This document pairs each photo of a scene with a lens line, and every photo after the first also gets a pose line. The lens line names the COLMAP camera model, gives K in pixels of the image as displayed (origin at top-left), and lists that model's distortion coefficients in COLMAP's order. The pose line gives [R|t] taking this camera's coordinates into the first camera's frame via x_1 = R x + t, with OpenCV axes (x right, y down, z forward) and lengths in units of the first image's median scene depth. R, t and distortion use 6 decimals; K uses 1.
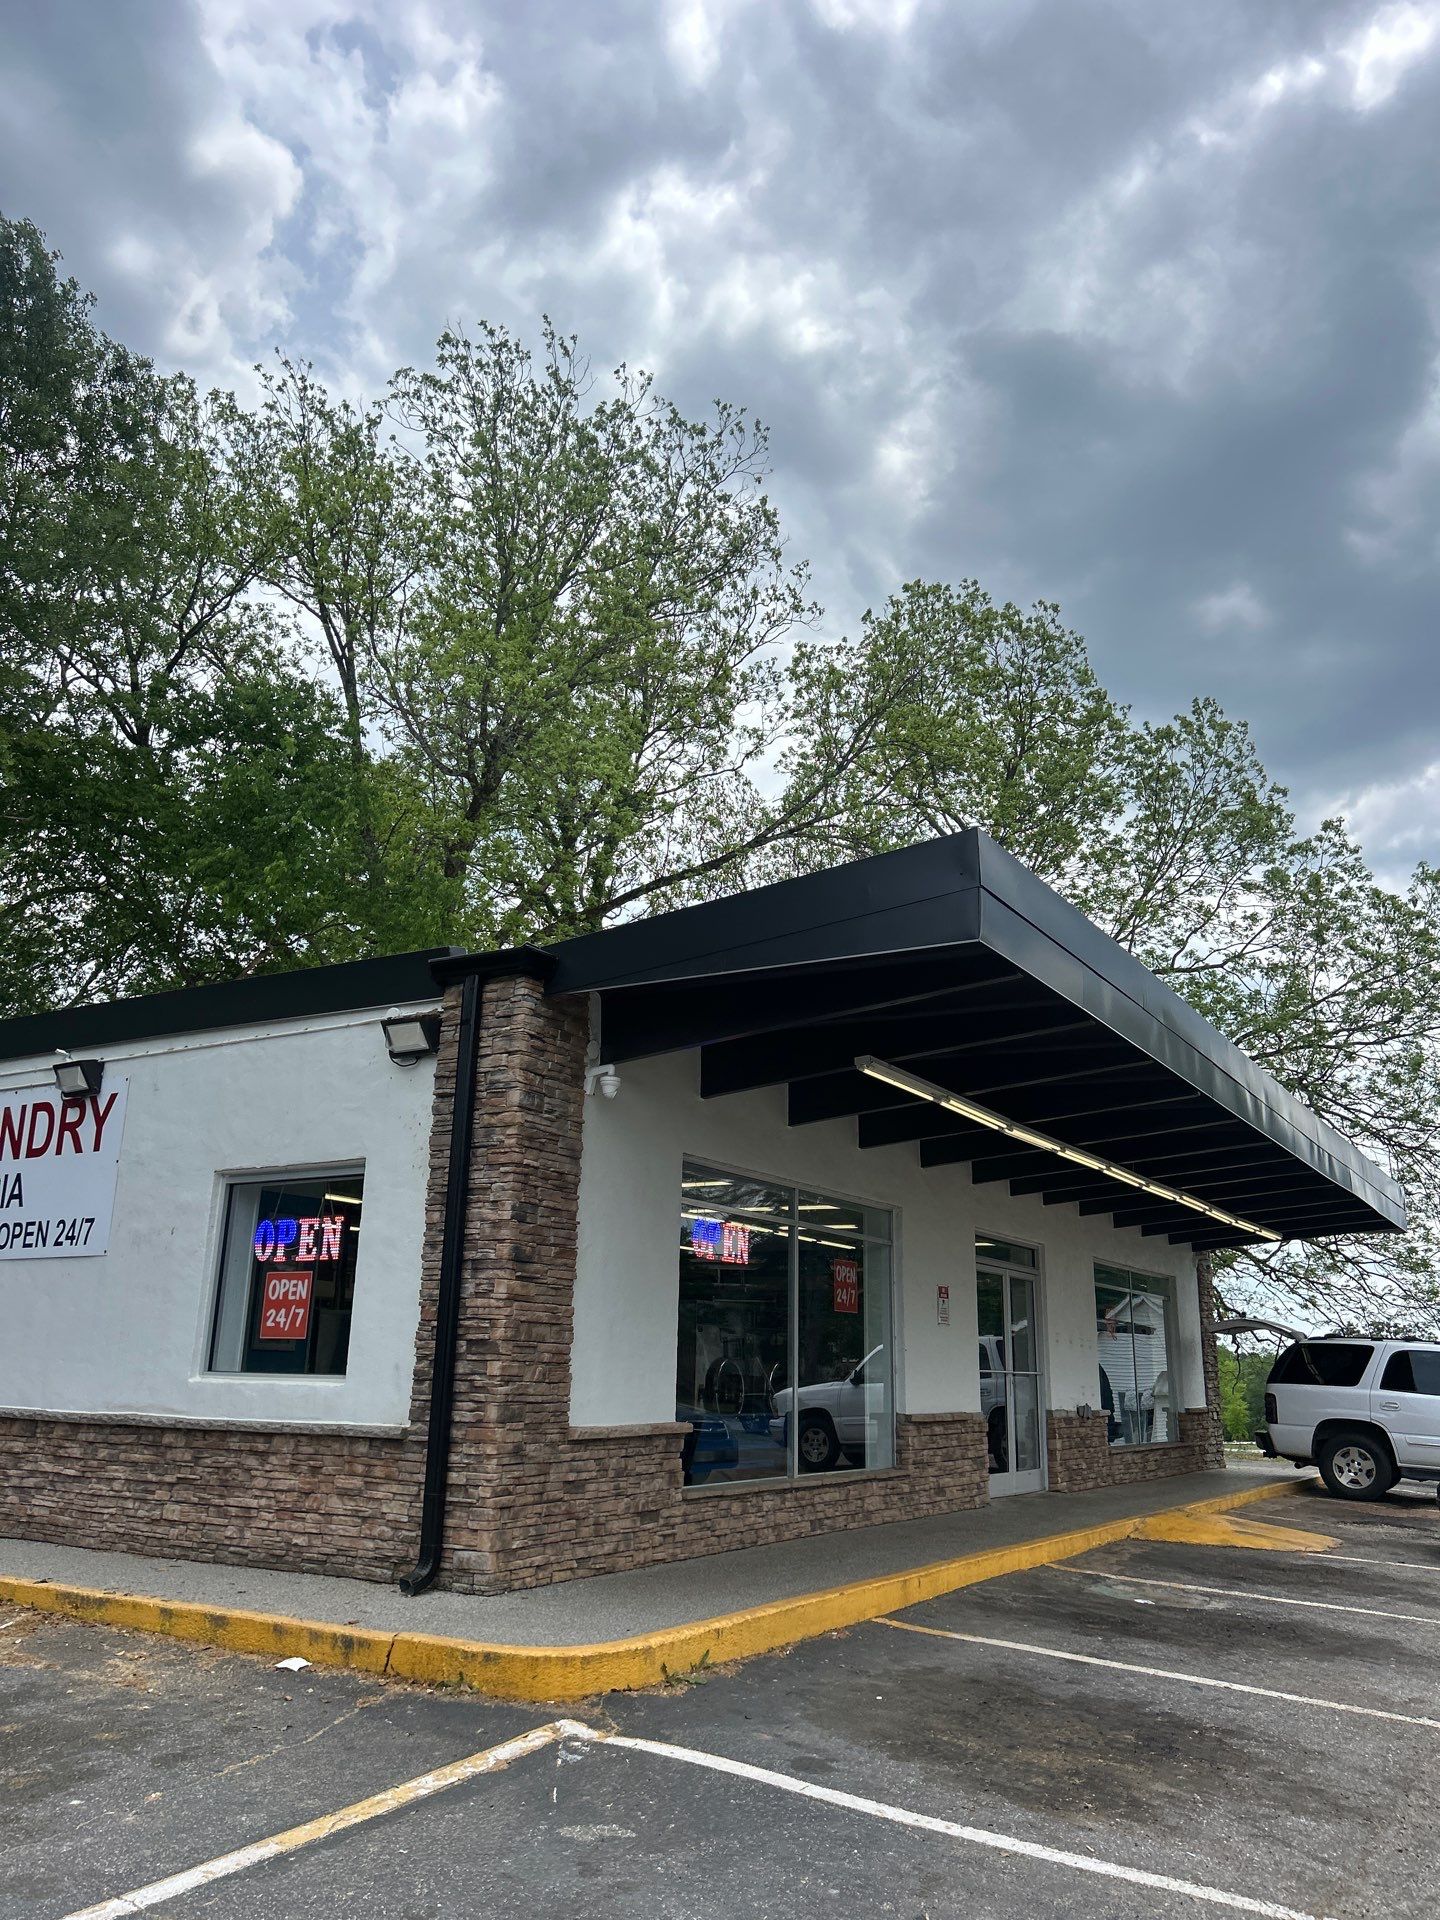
lens RADIAL K [[1445.4, 0, 720.5], [0, 1445.4, 994.6], [0, 0, 1]] dist [0.022035, 0.007039]
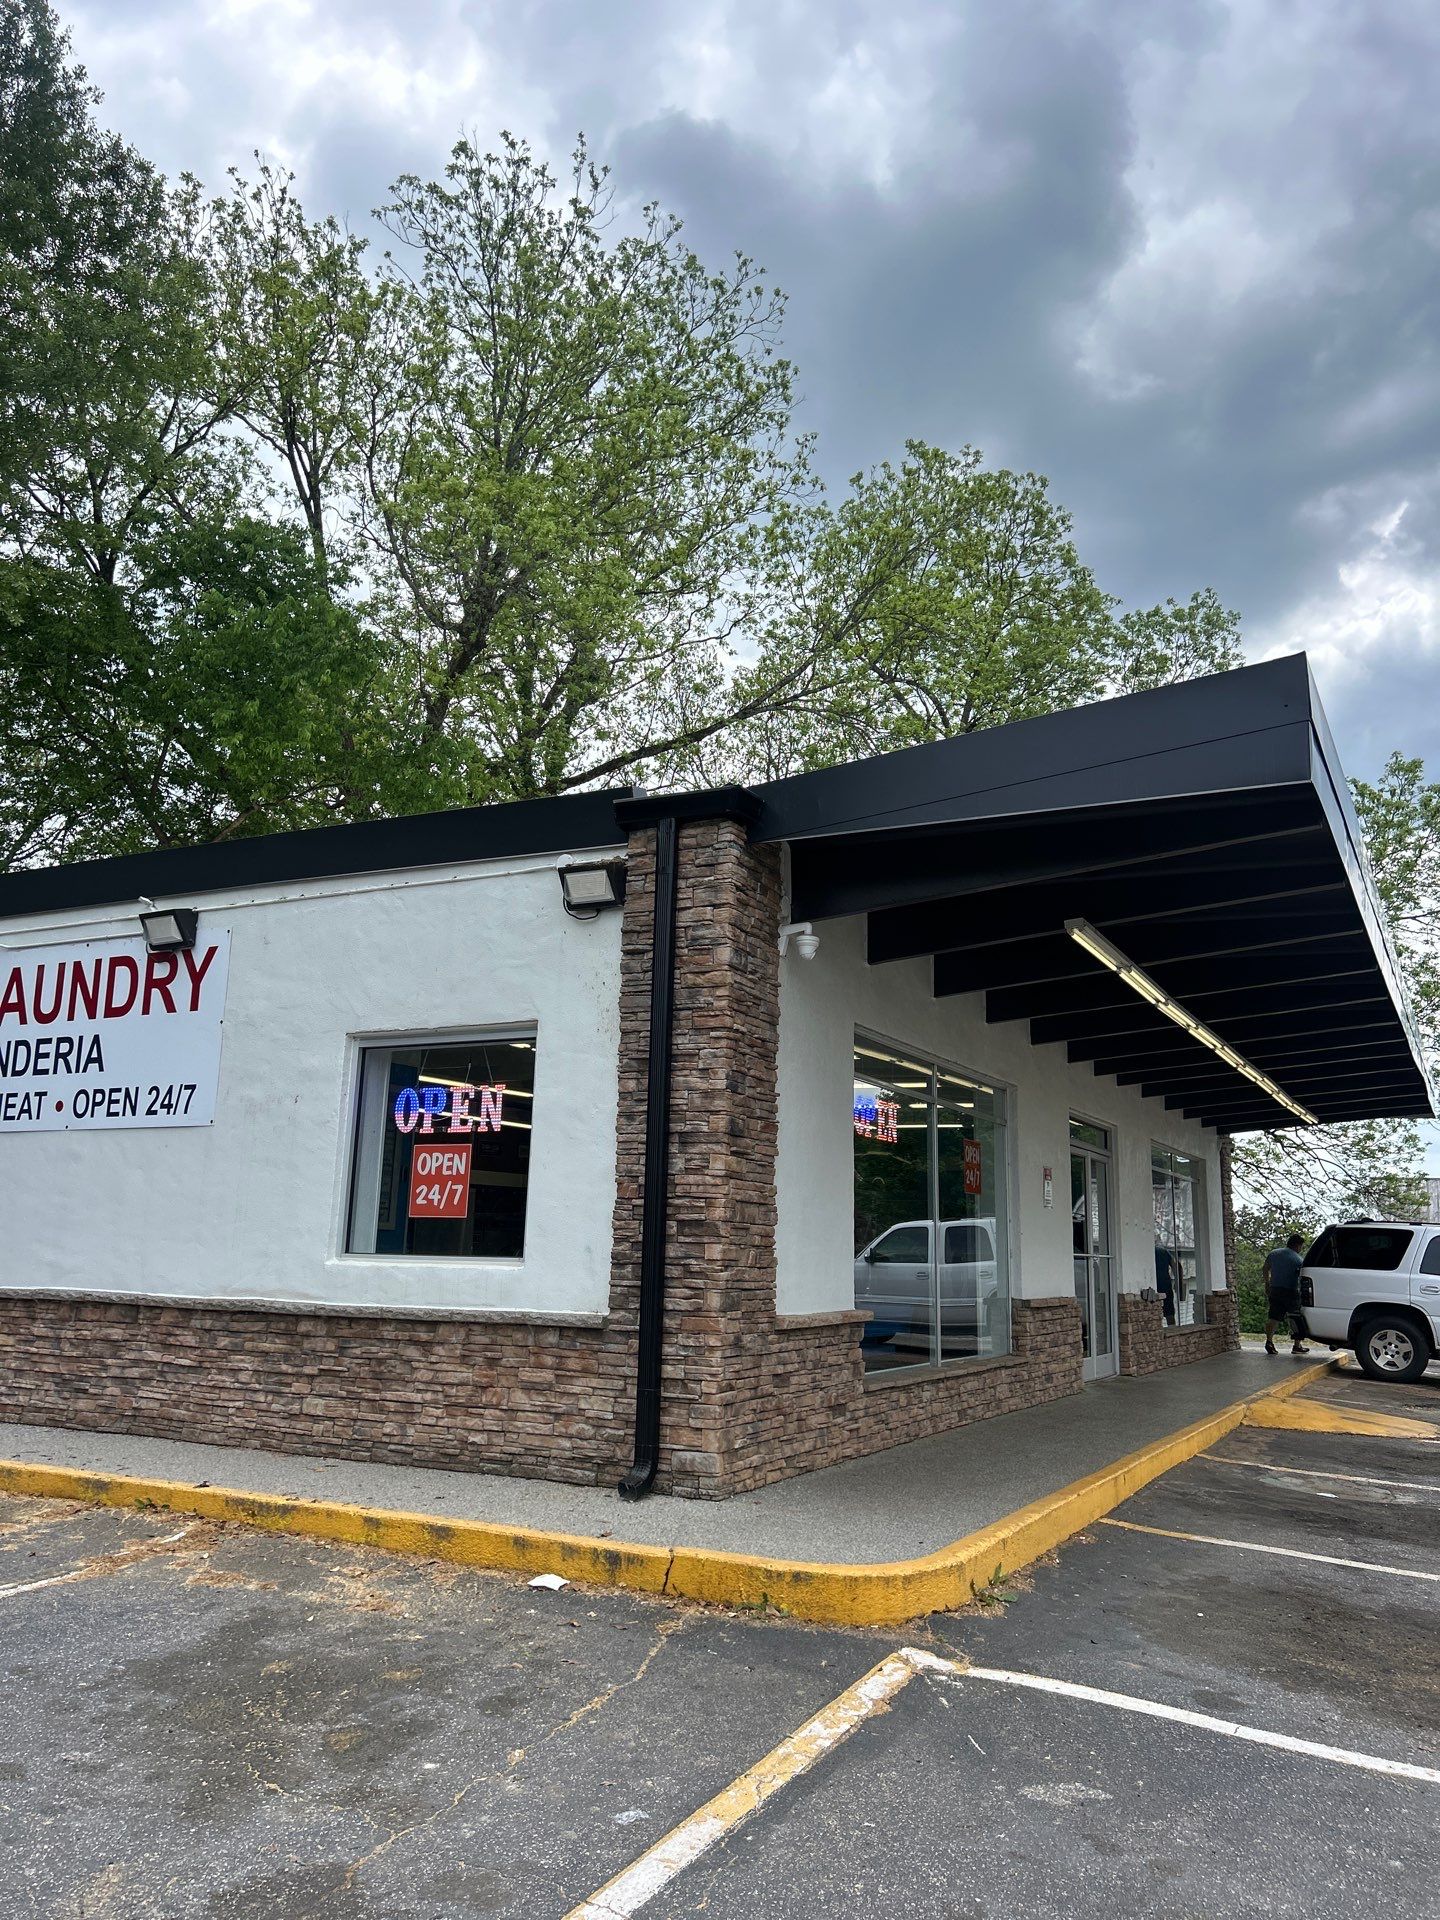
lens RADIAL K [[1434.7, 0, 720.0], [0, 1434.7, 960.0], [0, 0, 1]] dist [0.061101, -0.071867]
pose [[0.997676, 0.017233, 0.065926, -0.188502], [-0.020906, 0.998243, 0.055434, 0.022981], [-0.064854, -0.056683, 0.996284, 0.101519]]
